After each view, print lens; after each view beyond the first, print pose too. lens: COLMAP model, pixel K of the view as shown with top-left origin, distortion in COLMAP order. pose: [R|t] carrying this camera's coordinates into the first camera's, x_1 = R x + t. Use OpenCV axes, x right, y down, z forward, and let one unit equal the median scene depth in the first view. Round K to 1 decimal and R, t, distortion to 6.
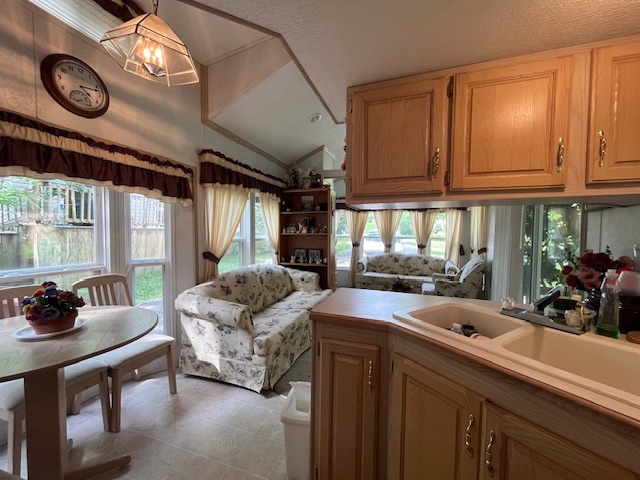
lens RADIAL K [[258.6, 0, 321.8], [0, 258.6, 241.0], [0, 0, 1]] dist [-0.016454, -0.000239]
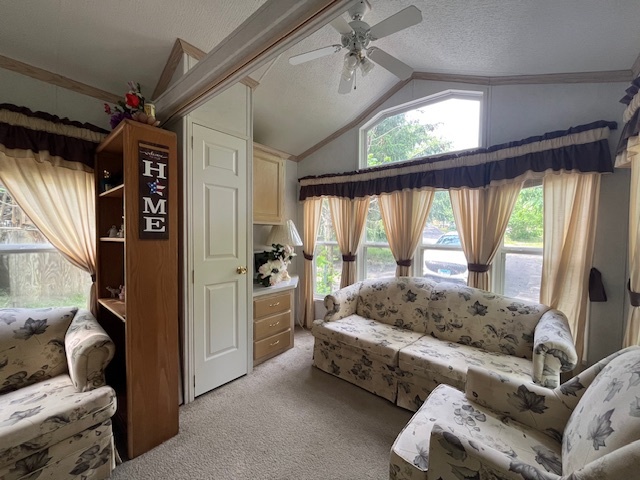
lens RADIAL K [[258.6, 0, 317.5], [0, 258.6, 239.9], [0, 0, 1]] dist [-0.016454, -0.000239]
pose [[0.940067, 0.002631, -0.340979, 0.290050], [-0.009972, 0.999755, -0.019779, -0.015287], [0.340844, 0.021993, 0.939863, 0.518184]]
